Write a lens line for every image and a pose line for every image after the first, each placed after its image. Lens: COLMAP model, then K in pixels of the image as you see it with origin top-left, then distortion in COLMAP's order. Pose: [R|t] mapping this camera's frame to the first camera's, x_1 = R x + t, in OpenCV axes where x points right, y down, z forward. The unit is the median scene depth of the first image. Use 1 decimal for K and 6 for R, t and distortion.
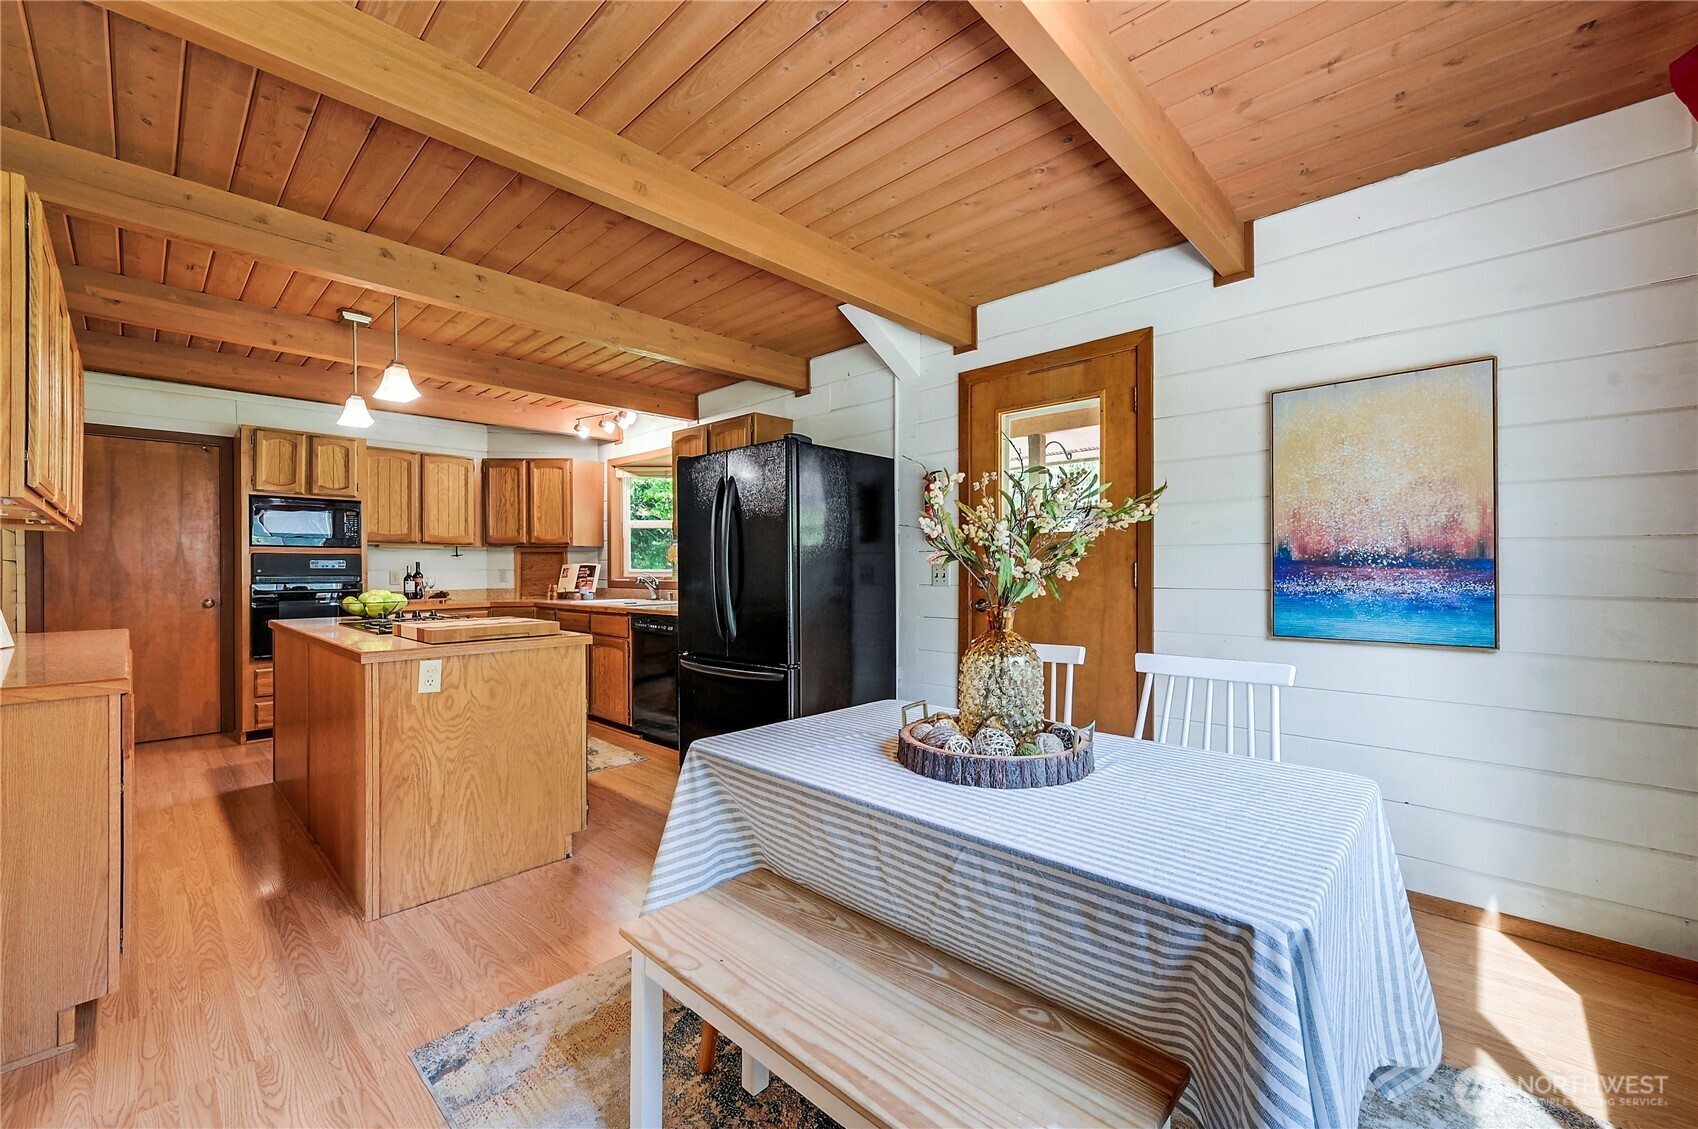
lens RADIAL K [[681.9, 0, 849.4], [0, 681.9, 562.8], [0, 0, 1]] dist [-0.000658, 0.000588]
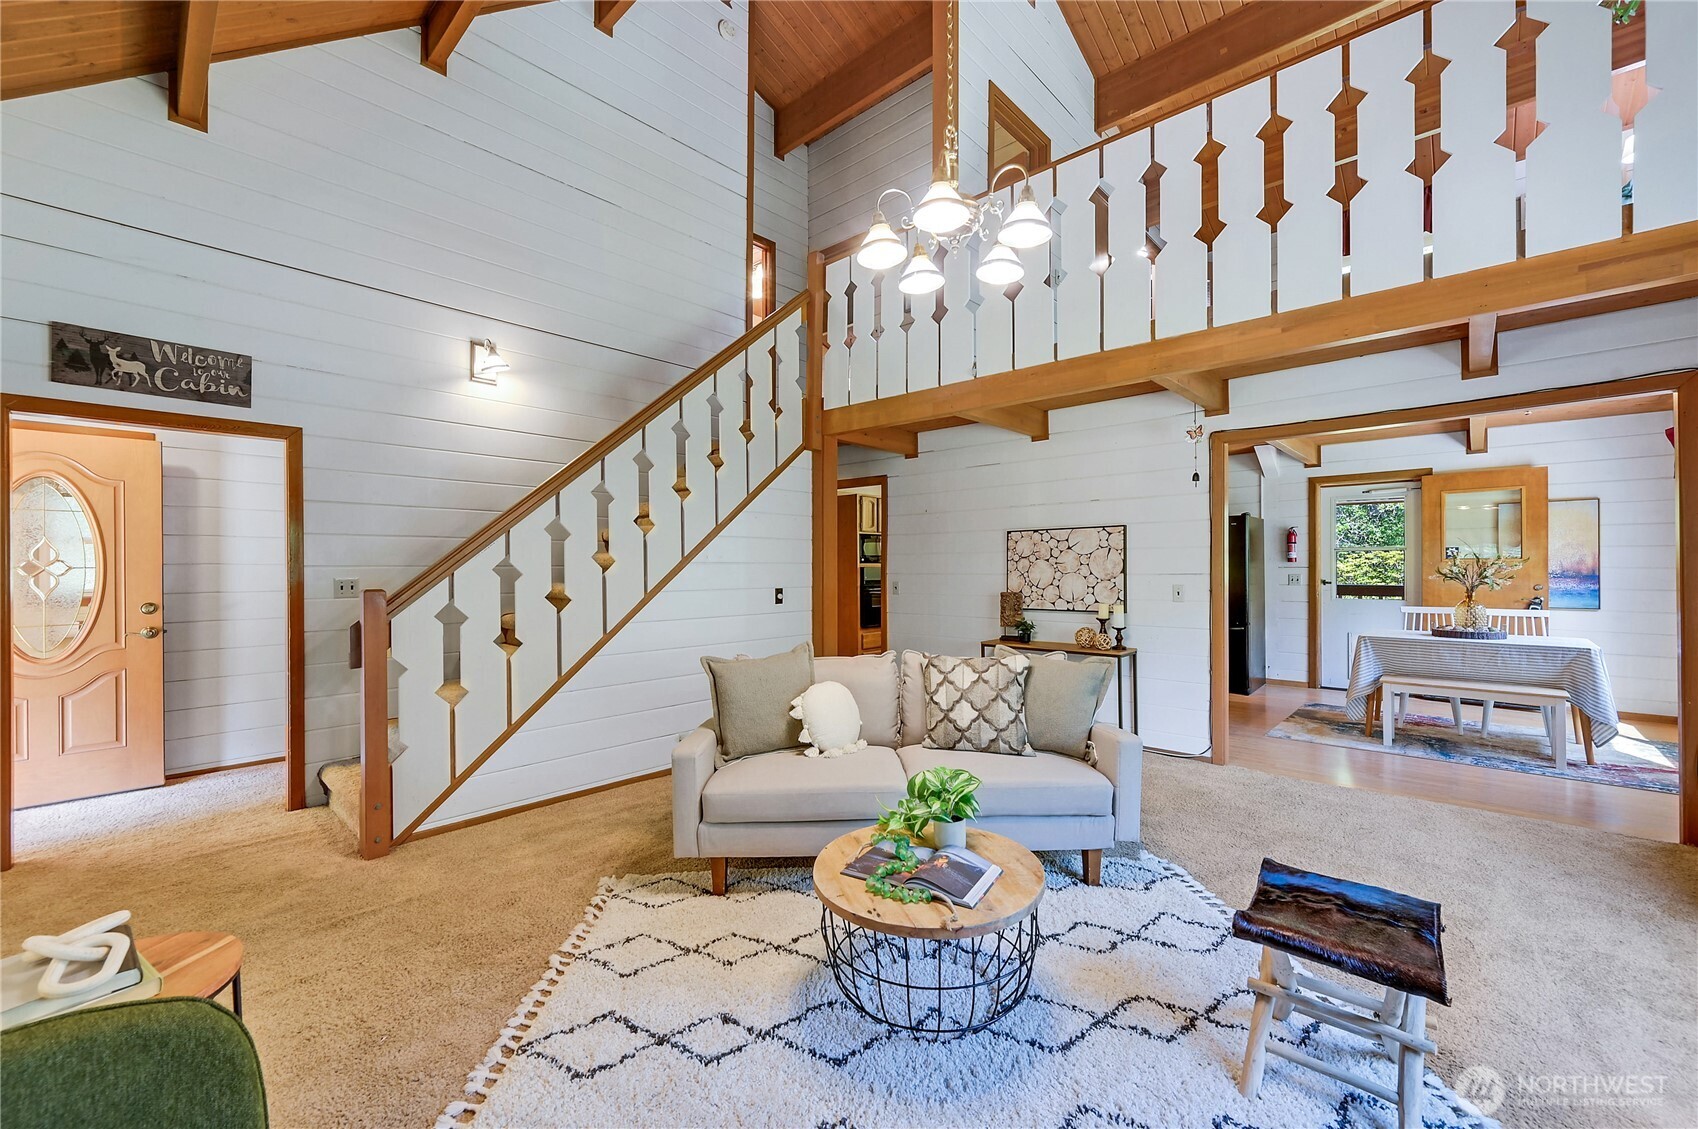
lens RADIAL K [[681.9, 0, 851.8], [0, 681.9, 565.2], [0, 0, 1]] dist [-0.000658, 0.000588]
pose [[0.999981, -0.000976, 0.006010, -1.077602], [0.000939, 0.999981, 0.006130, -0.035136], [-0.006016, -0.006124, 0.999963, -0.889652]]
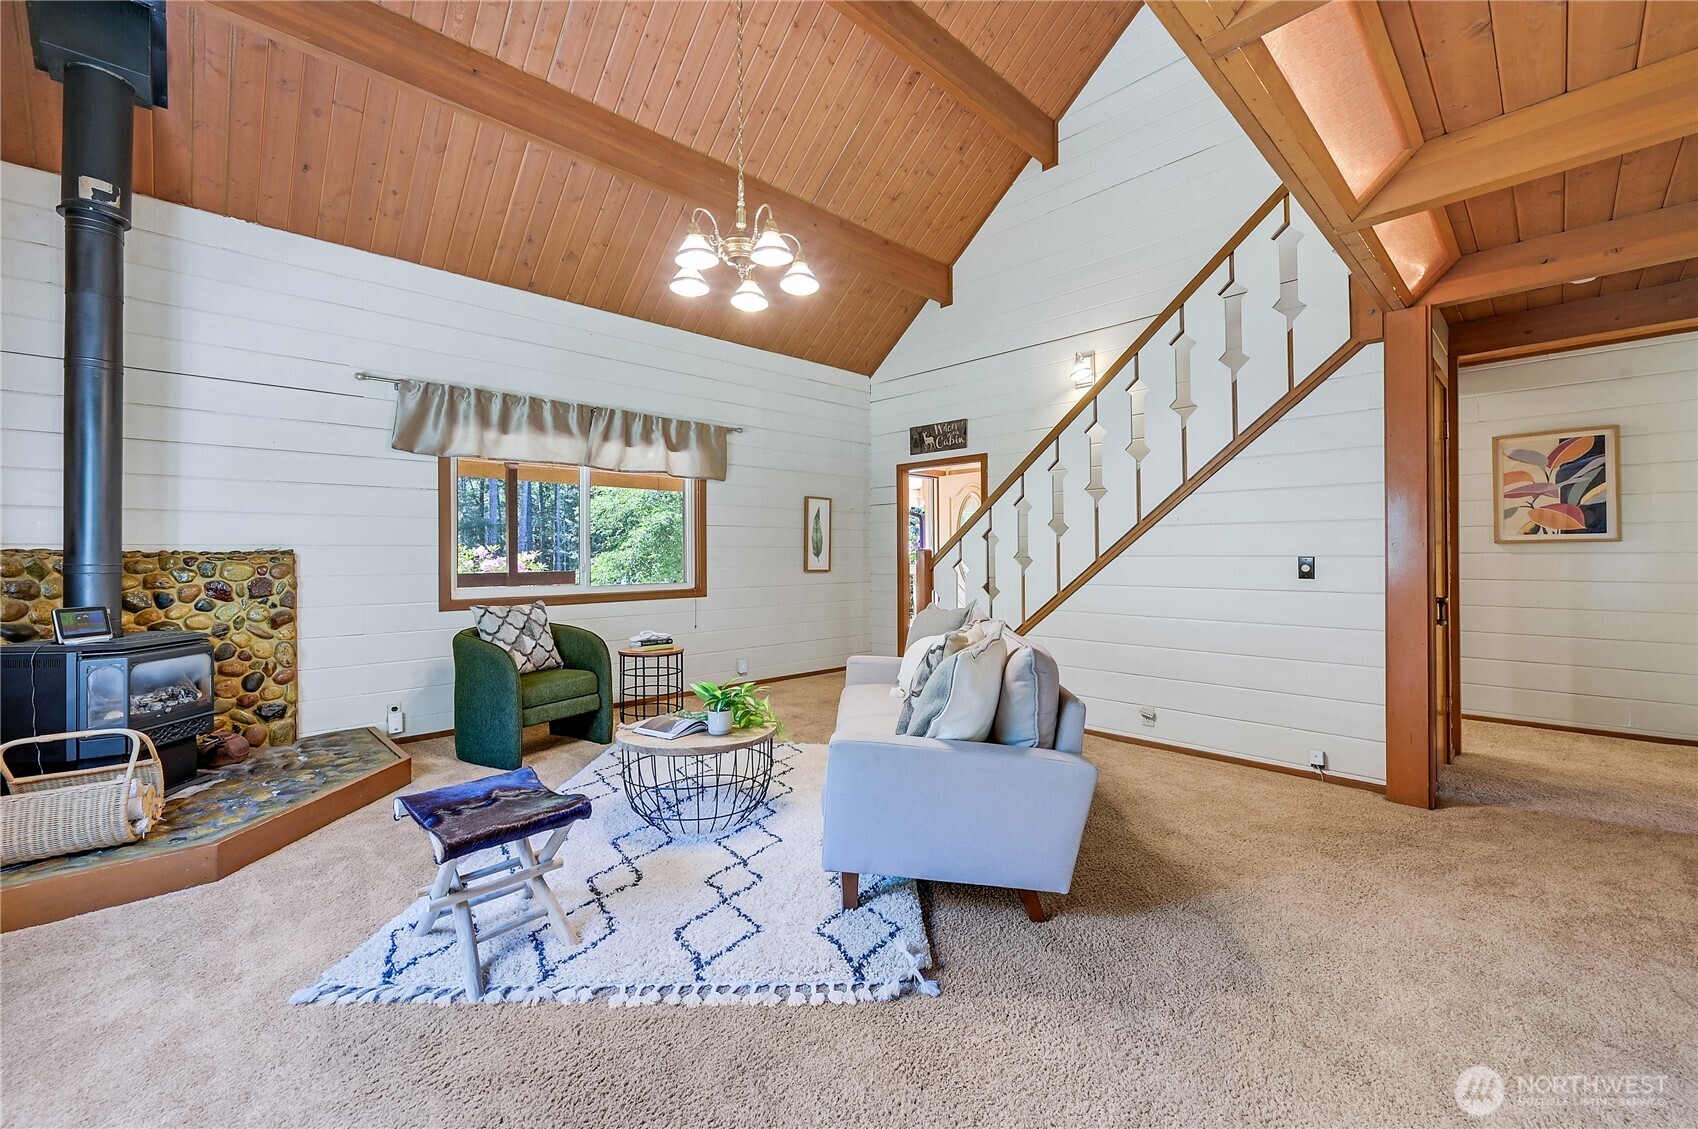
lens RADIAL K [[681.9, 0, 841.9], [0, 681.9, 553.1], [0, 0, 1]] dist [-0.000658, 0.000588]
pose [[-0.058286, -0.000980, -0.998299, -0.270970], [0.014053, 0.999900, -0.001802, 0.003850], [0.998201, -0.014134, -0.058266, -0.170181]]
